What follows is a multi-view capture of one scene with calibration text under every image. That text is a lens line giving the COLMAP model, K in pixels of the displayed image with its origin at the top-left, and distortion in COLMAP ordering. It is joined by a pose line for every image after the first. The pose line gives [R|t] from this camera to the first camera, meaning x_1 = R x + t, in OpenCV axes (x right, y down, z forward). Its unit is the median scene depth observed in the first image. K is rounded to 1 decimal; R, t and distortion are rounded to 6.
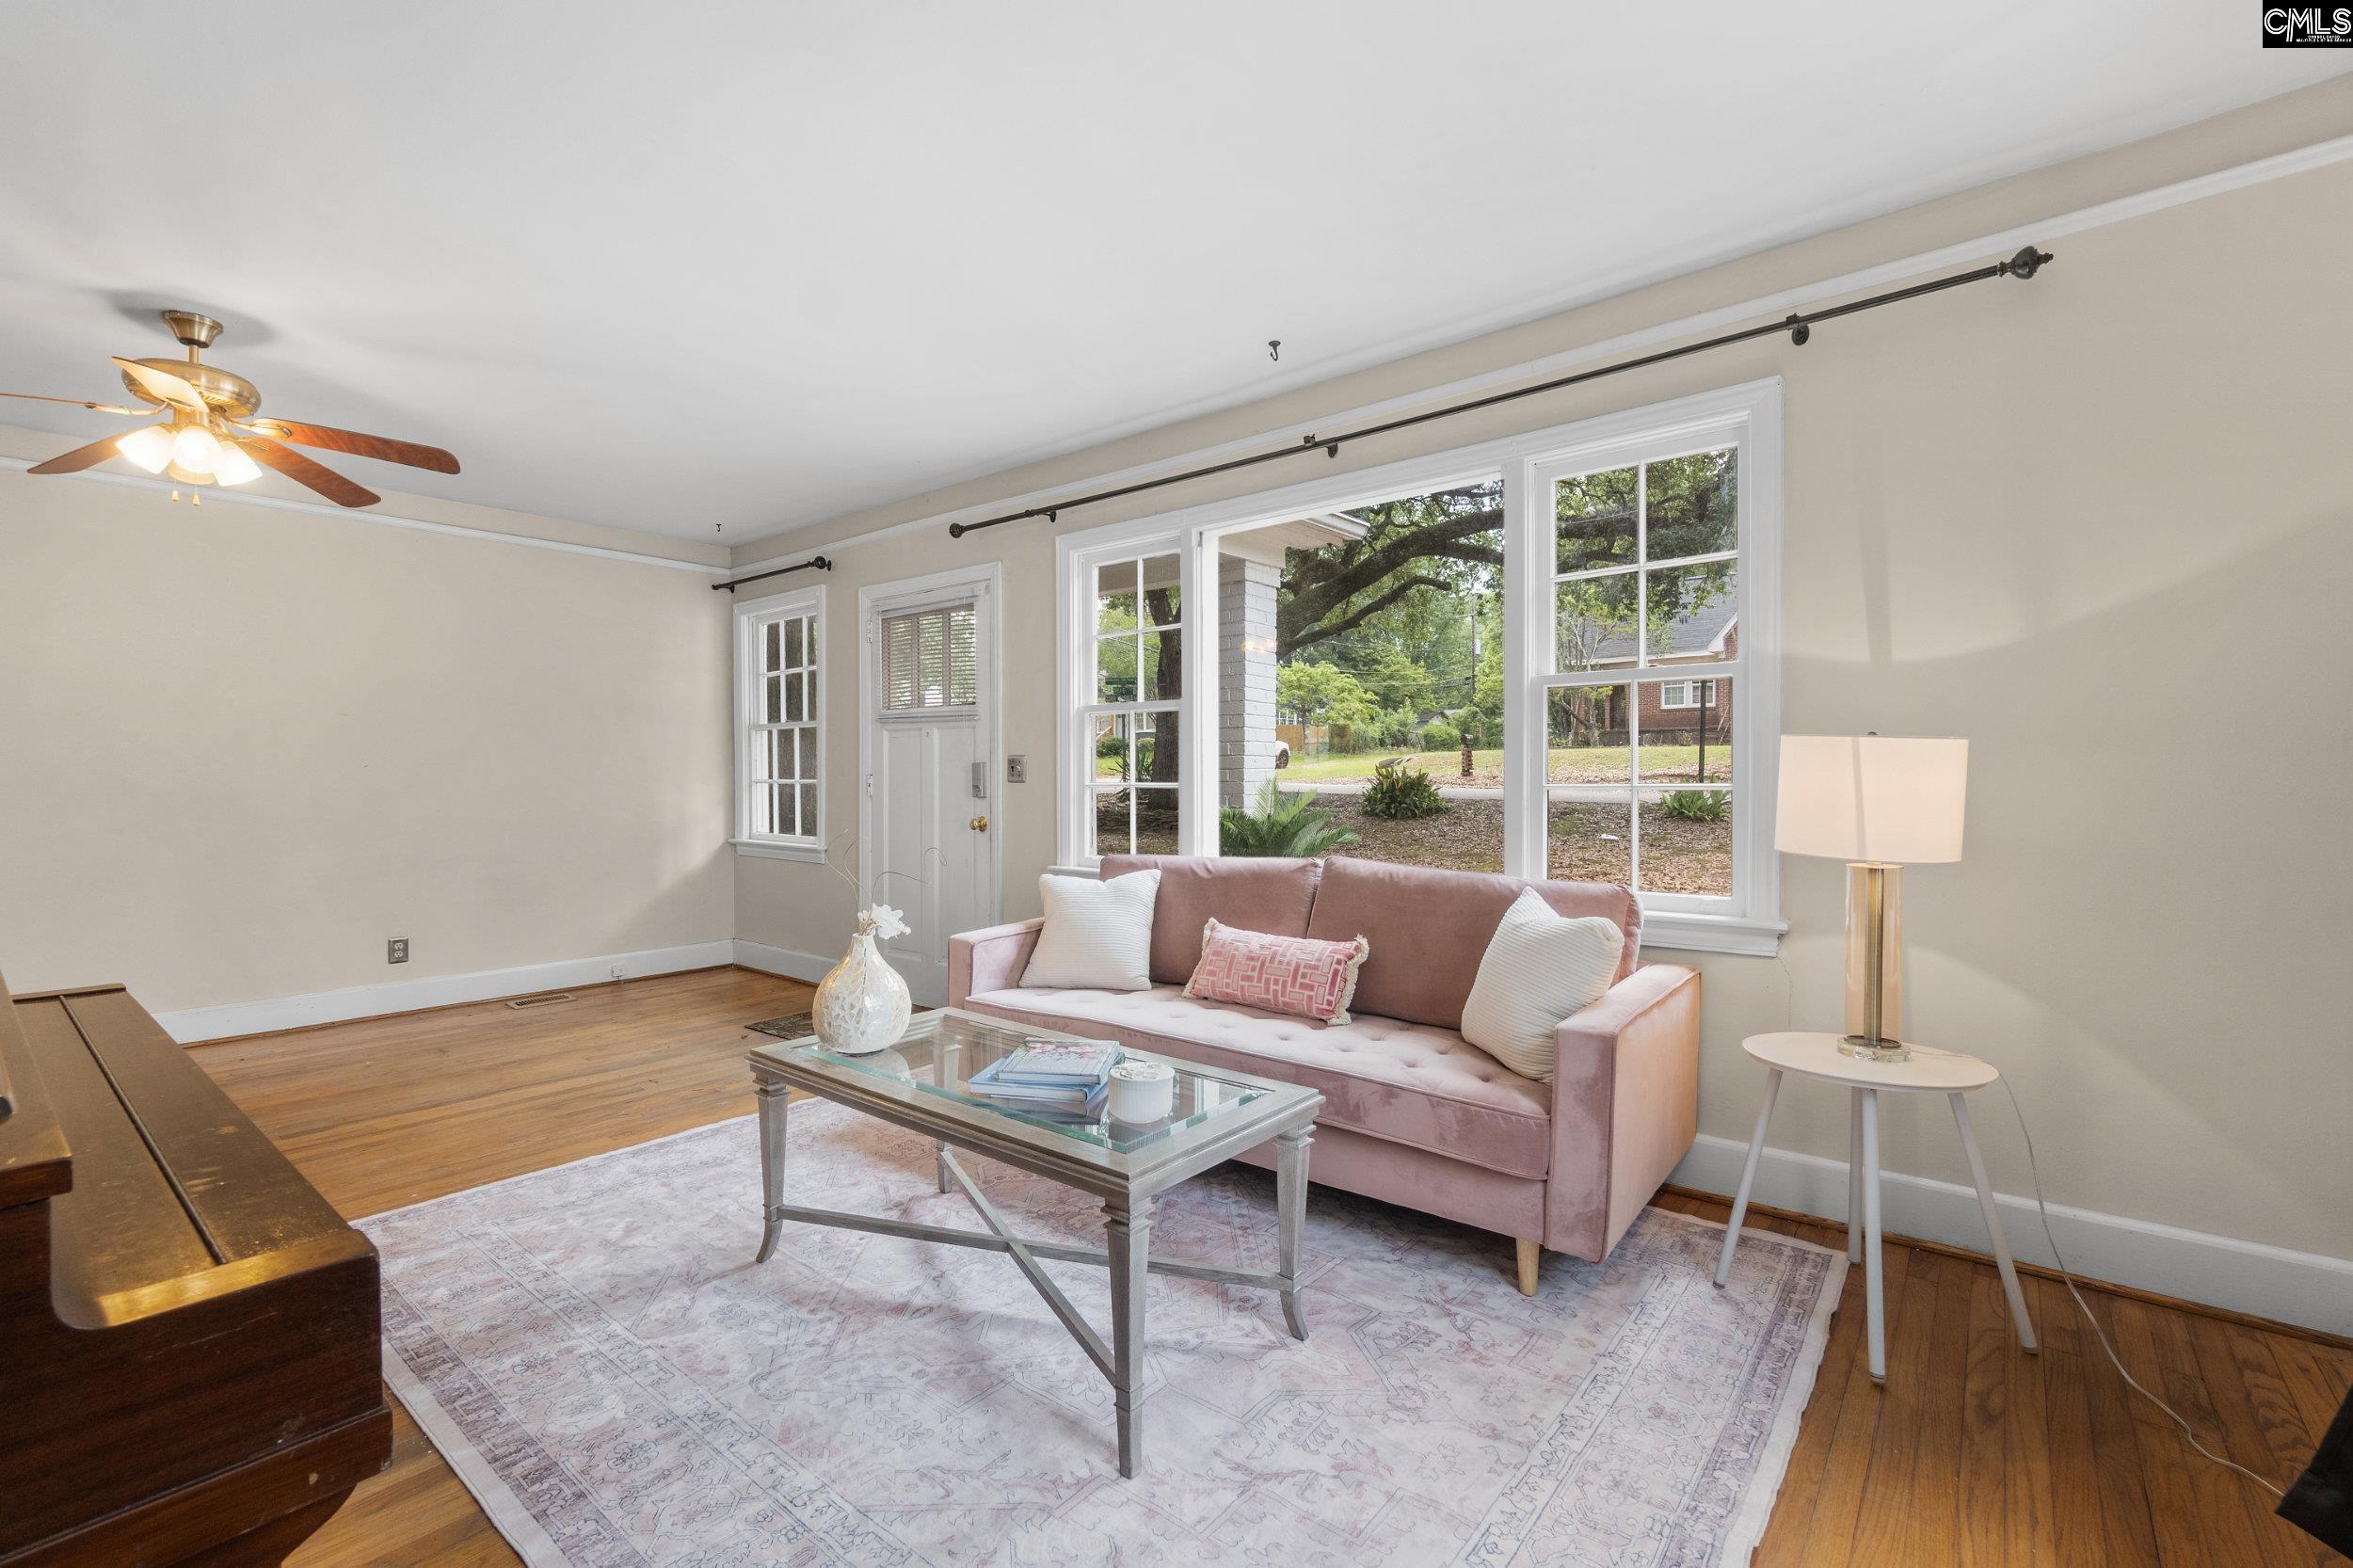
lens RADIAL K [[1017.5, 0, 1165.8], [0, 1017.5, 772.8], [0, 0, 1]] dist [-0.000652, 0.000233]
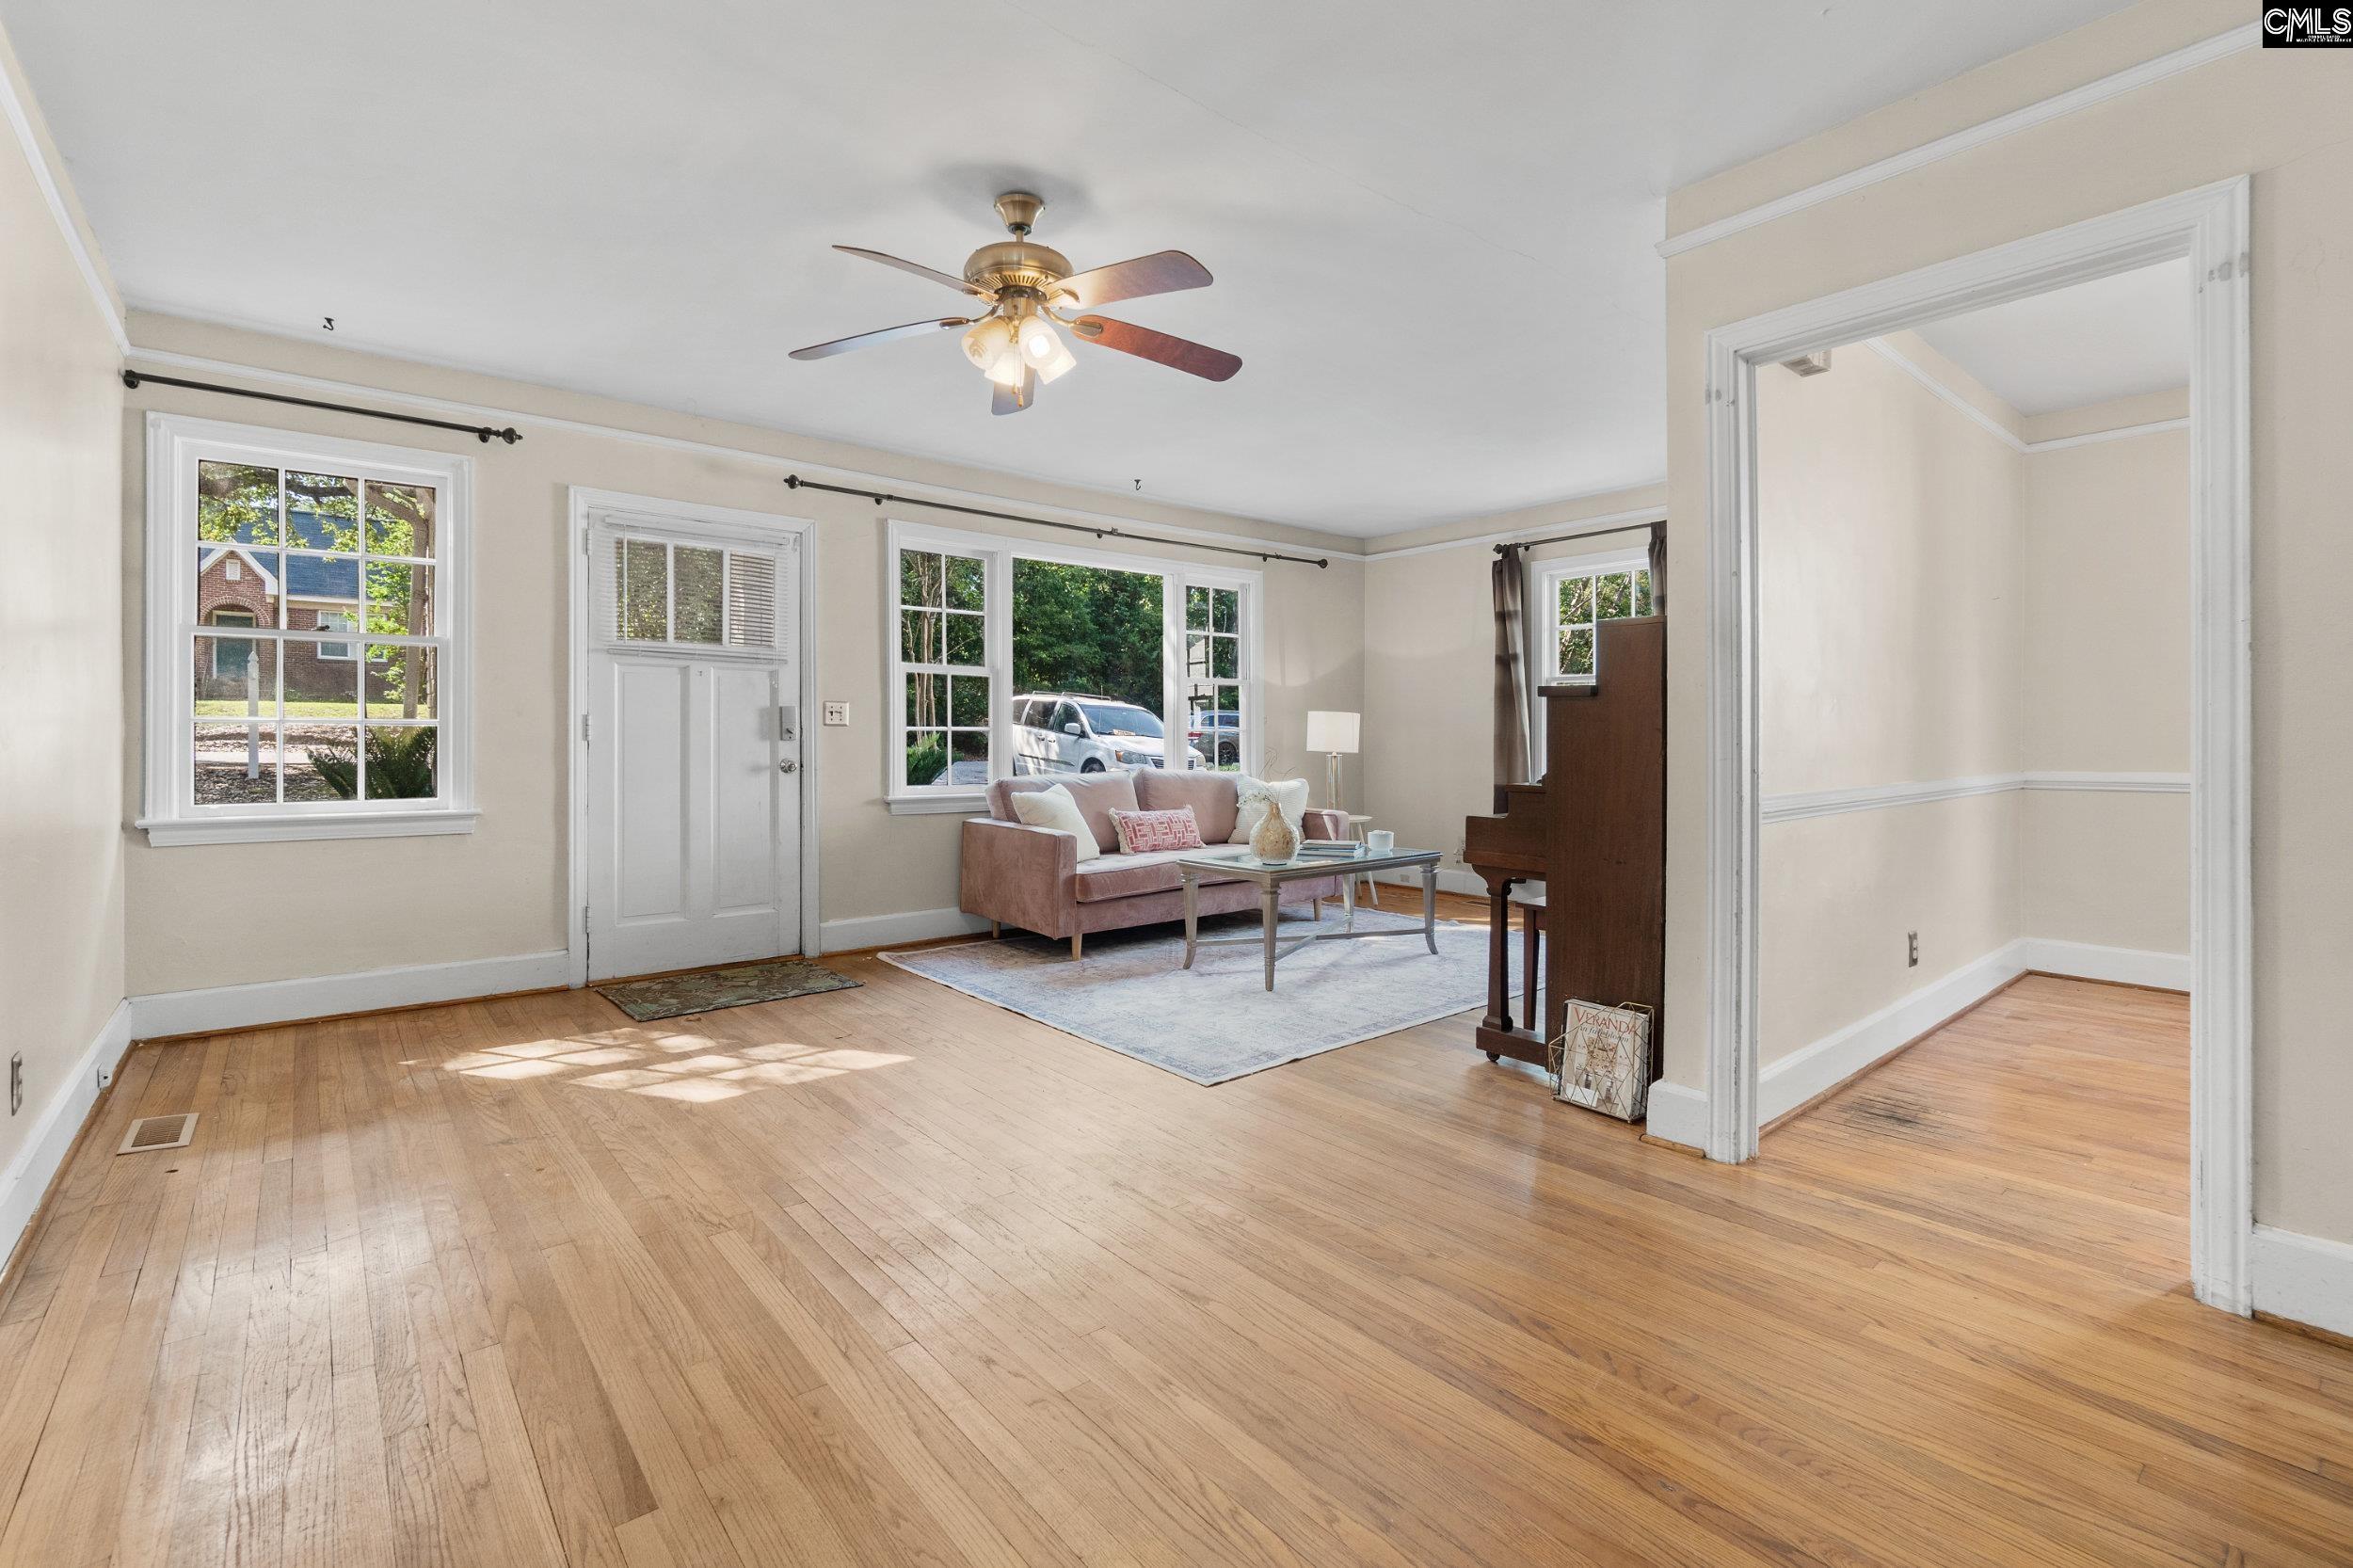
lens RADIAL K [[1017.5, 0, 1165.8], [0, 1017.5, 772.8], [0, 0, 1]] dist [-0.000652, 0.000233]
pose [[0.180909, -0.034292, 0.982902, -1.541898], [-0.001812, 0.999379, 0.035200, 0.026509], [-0.983498, -0.008149, 0.180734, 0.585037]]
